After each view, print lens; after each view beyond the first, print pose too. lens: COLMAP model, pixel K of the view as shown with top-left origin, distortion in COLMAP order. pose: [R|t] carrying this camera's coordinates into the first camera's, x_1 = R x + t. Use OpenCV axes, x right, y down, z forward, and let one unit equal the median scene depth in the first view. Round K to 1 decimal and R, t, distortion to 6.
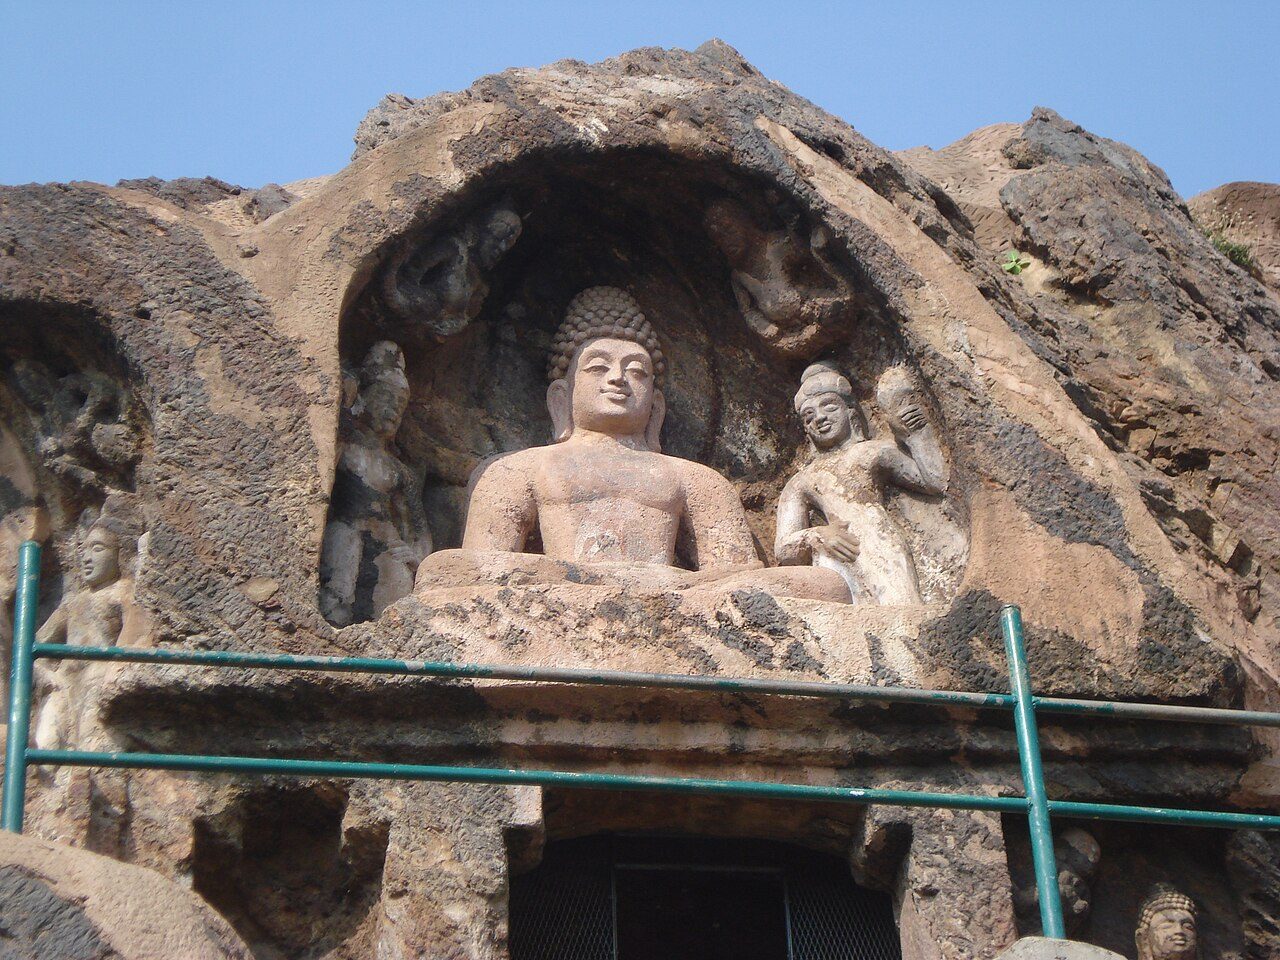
lens RADIAL K [[3580.7, 0, 639.7], [0, 3580.7, 487.3], [0, 0, 1]] dist [0.741552, 0.000000]
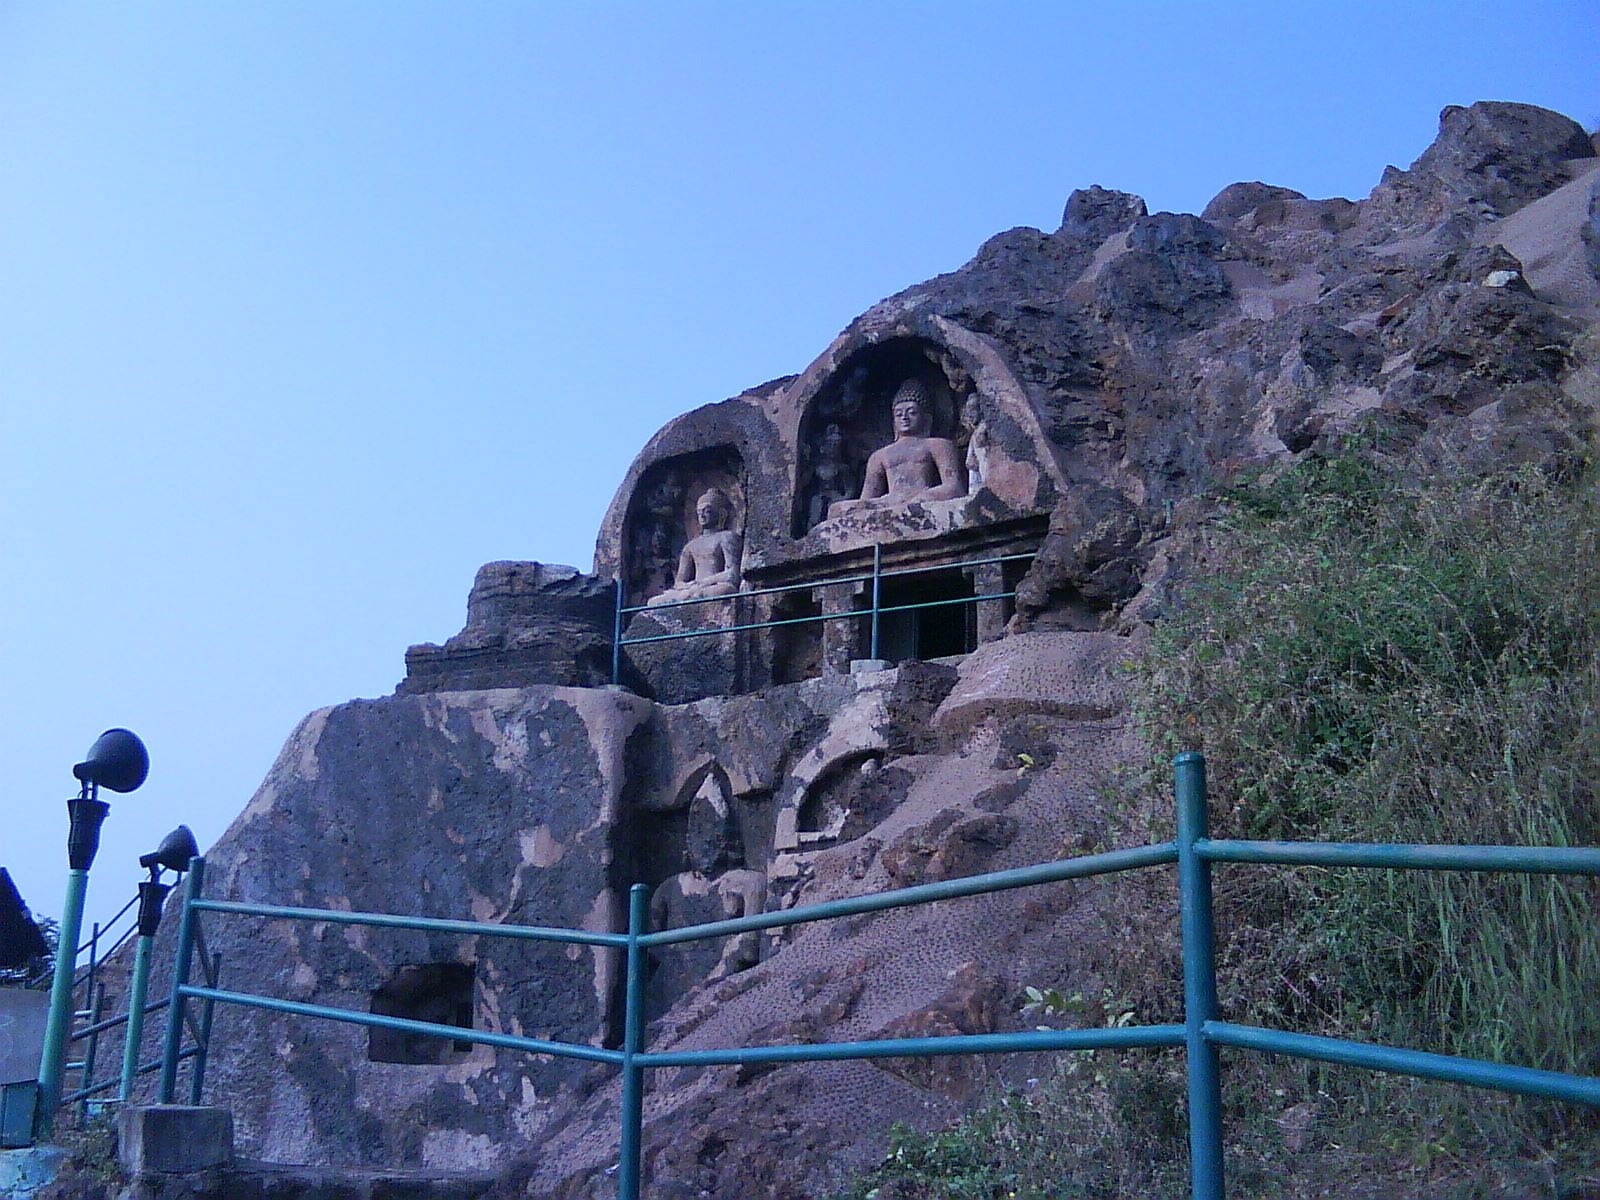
lens RADIAL K [[1715.8, 0, 792.5], [0, 1715.8, 602.9], [0, 0, 1]] dist [-0.055022, 0.000000]
pose [[0.795364, -0.130992, -0.591808, 0.748109], [0.285810, 0.942060, 0.175598, -0.164255], [0.534517, -0.308810, 0.786720, -0.187477]]
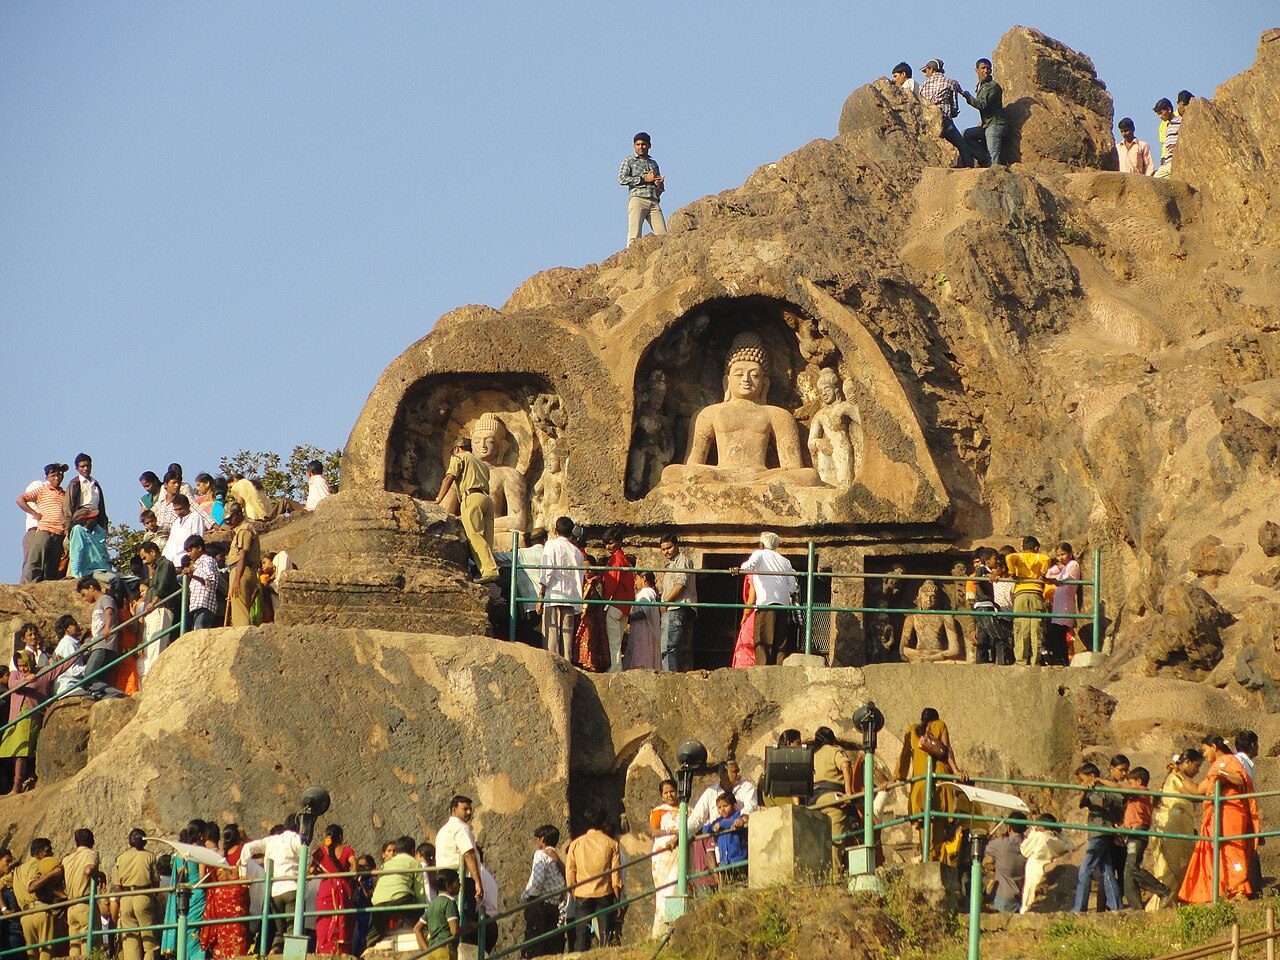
lens RADIAL K [[7507.7, 0, 639.3], [0, 7507.7, 479.7], [0, 0, 1]] dist [-0.502069, 0.000000]
pose [[0.977878, 0.010779, -0.208896, 1.103082], [0.048916, 0.959196, 0.278480, -1.546415], [0.203374, -0.282538, 0.937449, -4.328664]]
